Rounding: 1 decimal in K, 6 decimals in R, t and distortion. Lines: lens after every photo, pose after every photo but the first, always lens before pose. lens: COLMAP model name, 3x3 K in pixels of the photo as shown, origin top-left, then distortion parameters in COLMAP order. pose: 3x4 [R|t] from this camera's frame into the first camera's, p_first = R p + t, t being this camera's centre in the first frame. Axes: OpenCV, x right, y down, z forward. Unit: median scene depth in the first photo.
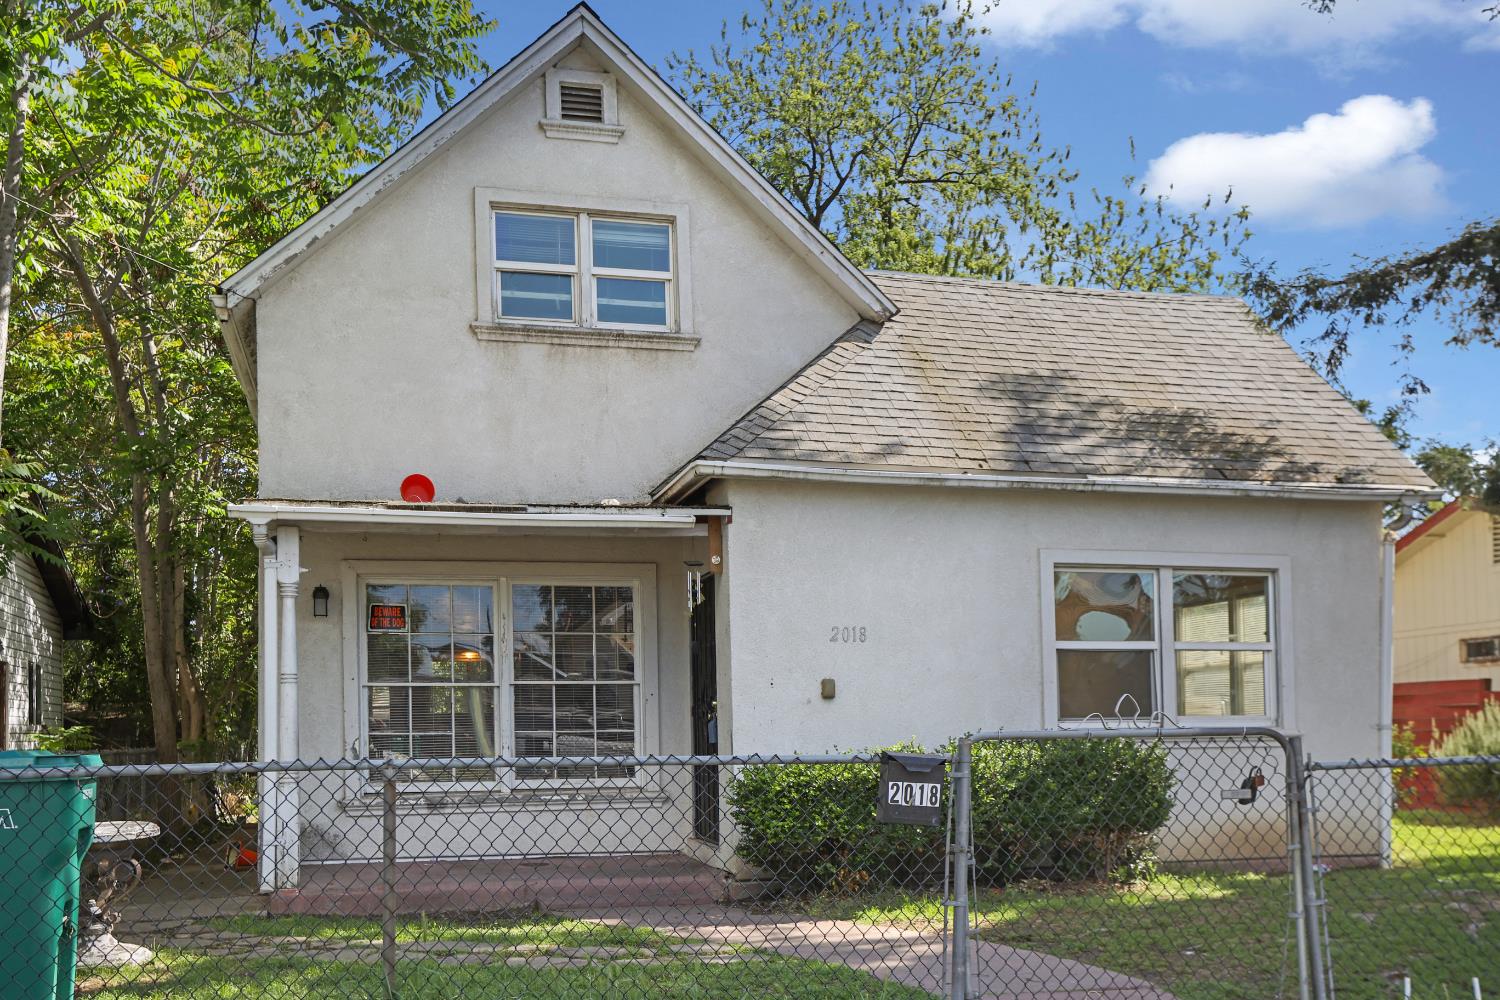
lens RADIAL K [[1533.8, 0, 740.8], [0, 1533.8, 661.0], [0, 0, 1]] dist [0.008344, 0.018535]
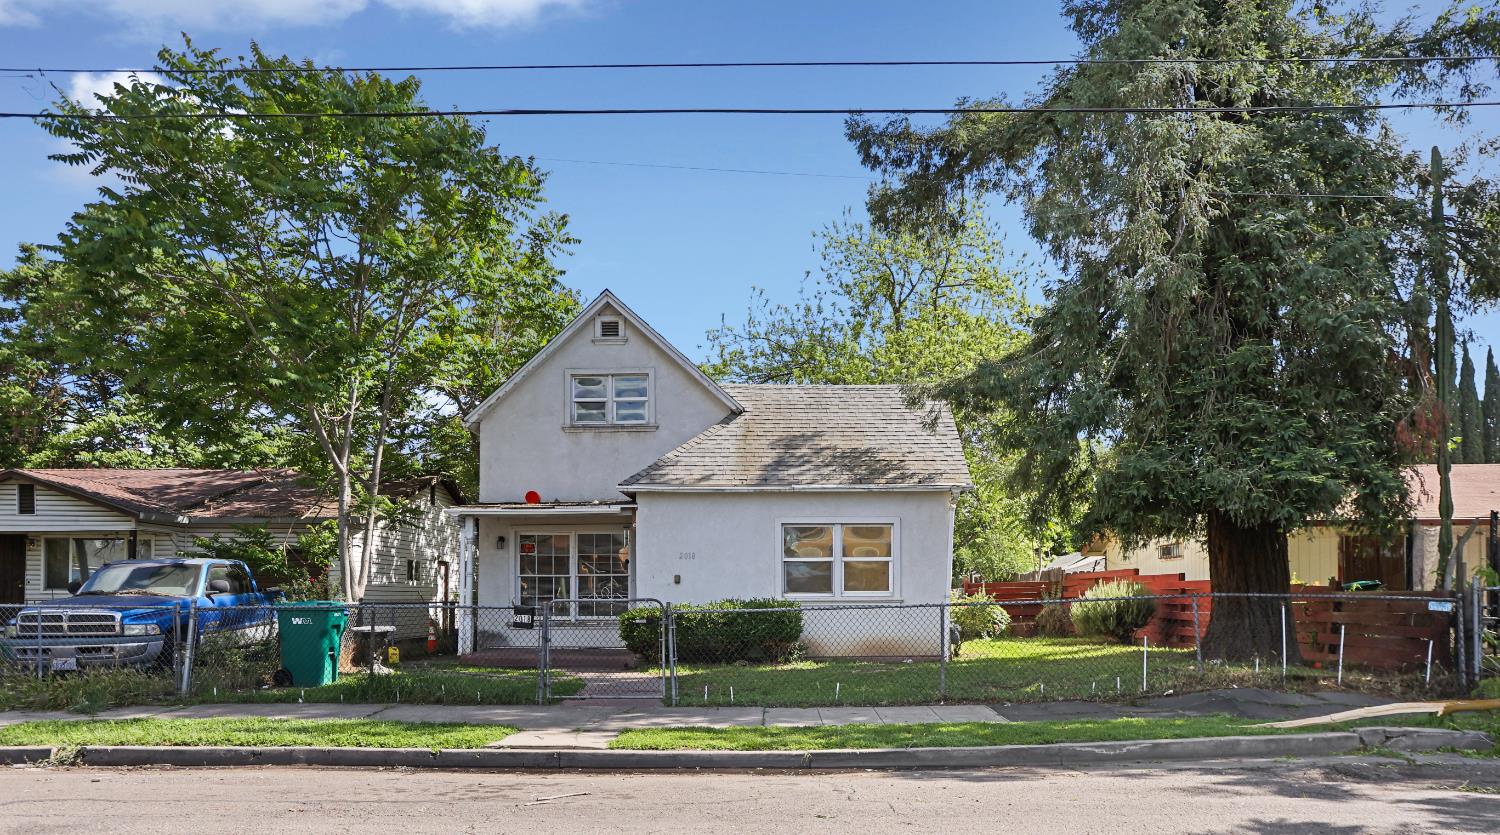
lens RADIAL K [[973.6, 0, 754.7], [0, 973.6, 544.9], [0, 0, 1]] dist [-0.082443, 0.000260]
pose [[0.959655, -0.006917, -0.281094, 0.550741], [0.007078, 0.999975, -0.000442, -0.030335], [0.281090, -0.001565, 0.959680, -0.381627]]
